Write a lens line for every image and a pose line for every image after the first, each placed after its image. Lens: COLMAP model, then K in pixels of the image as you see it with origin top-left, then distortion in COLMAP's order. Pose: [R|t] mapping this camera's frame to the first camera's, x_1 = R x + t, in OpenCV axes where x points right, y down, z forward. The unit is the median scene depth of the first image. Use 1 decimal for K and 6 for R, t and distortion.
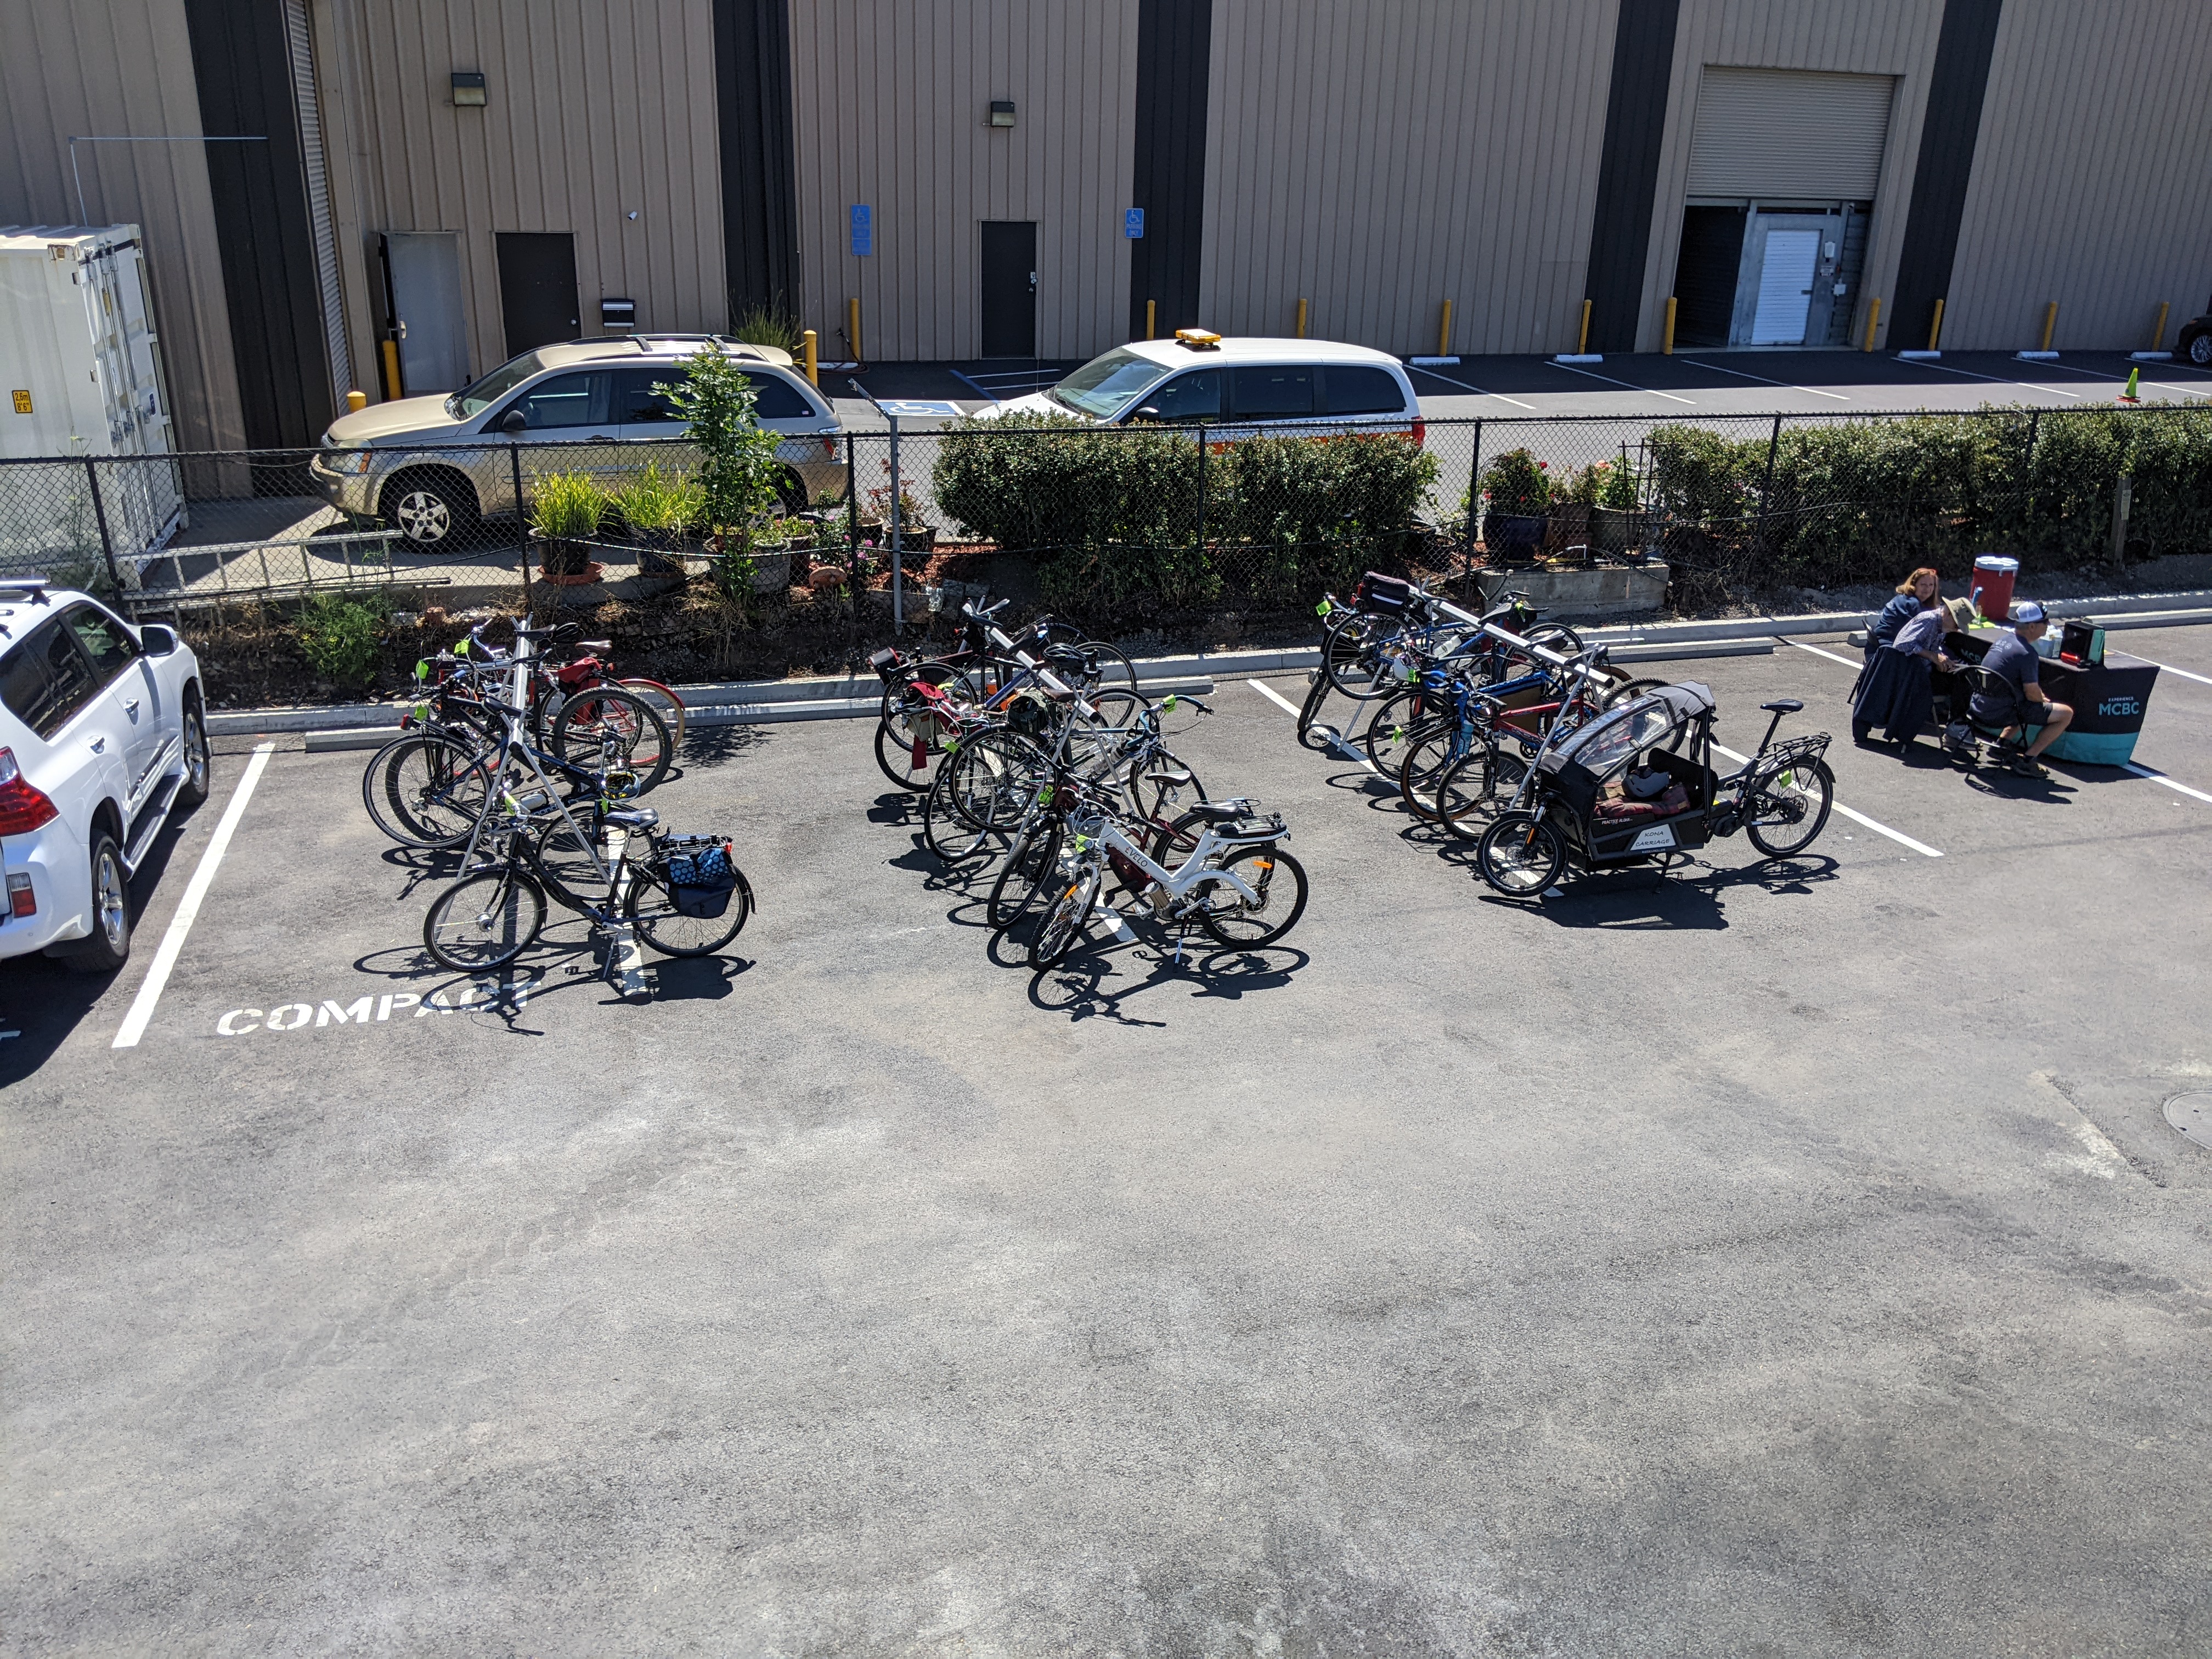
lens RADIAL K [[1765.8, 0, 1102.9], [0, 1765.8, 831.4], [0, 0, 1]] dist [0.005264, -0.027256]
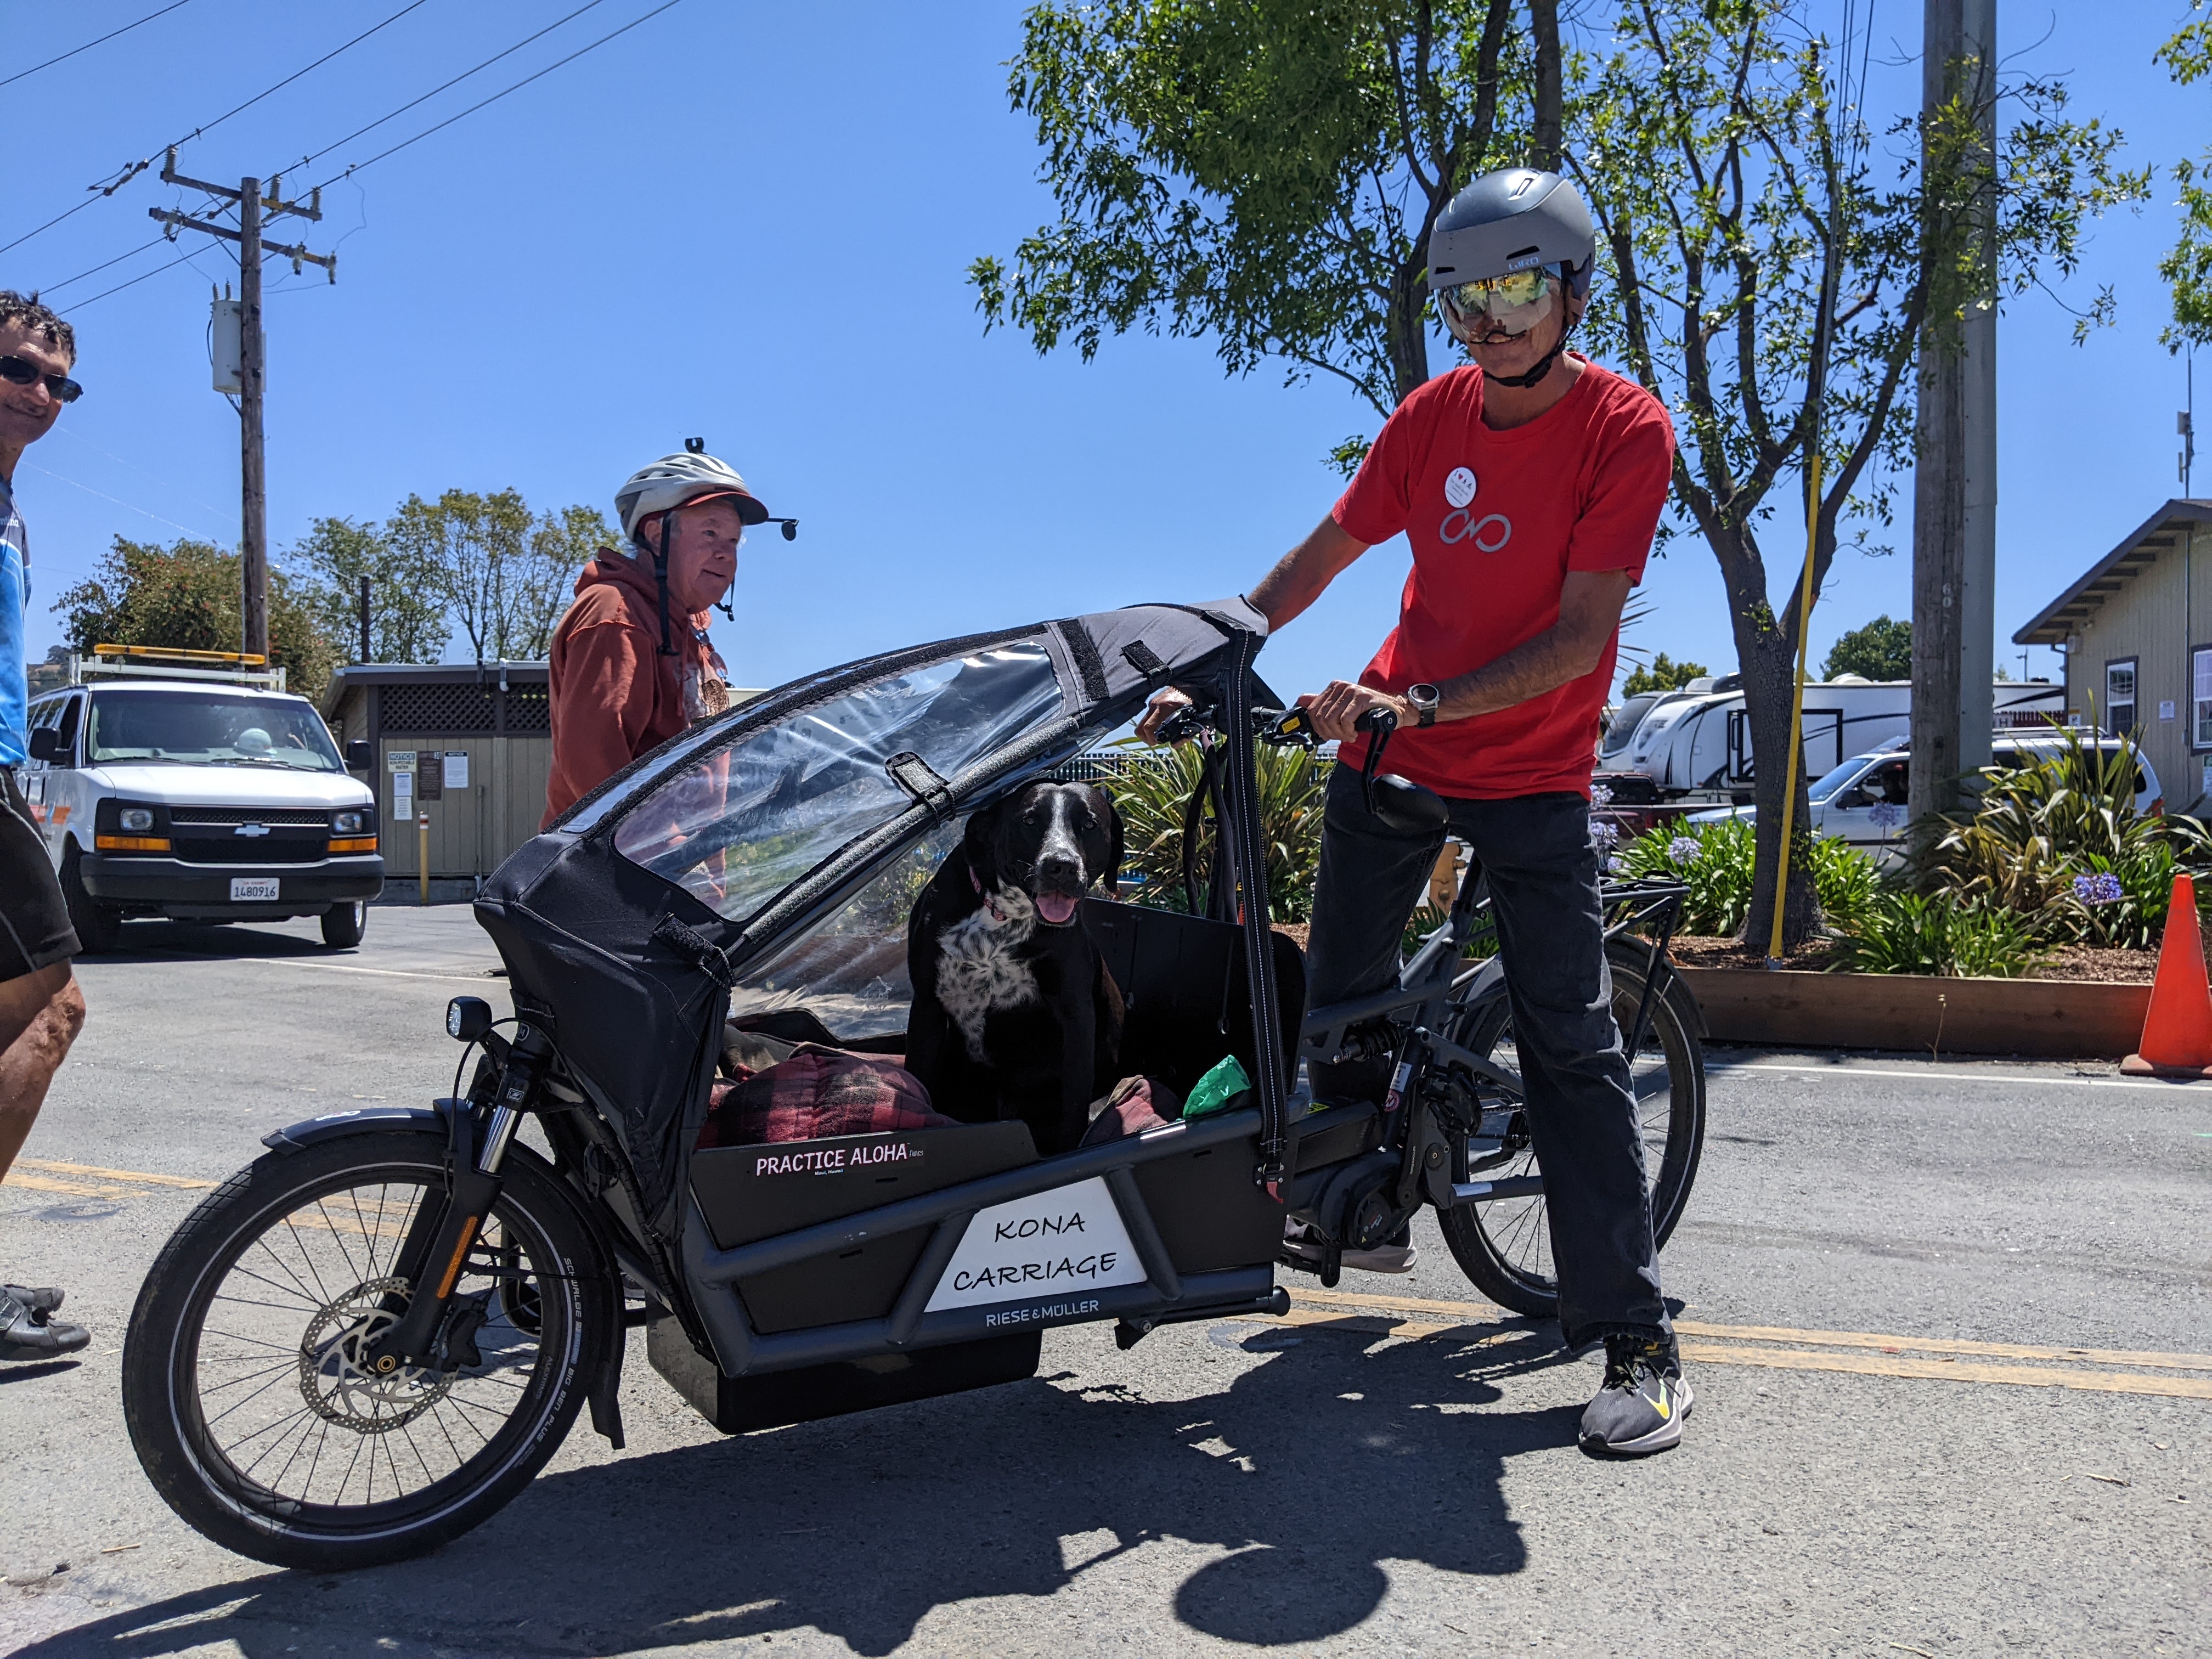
lens RADIAL K [[1765.8, 0, 1105.8], [0, 1765.8, 832.6], [0, 0, 1]] dist [0.005264, -0.027256]
pose [[0.977836, 0.011973, 0.209029, 0.275973], [0.041965, 0.966896, -0.251696, 0.009404], [-0.205123, 0.254890, 0.944963, 0.788642]]
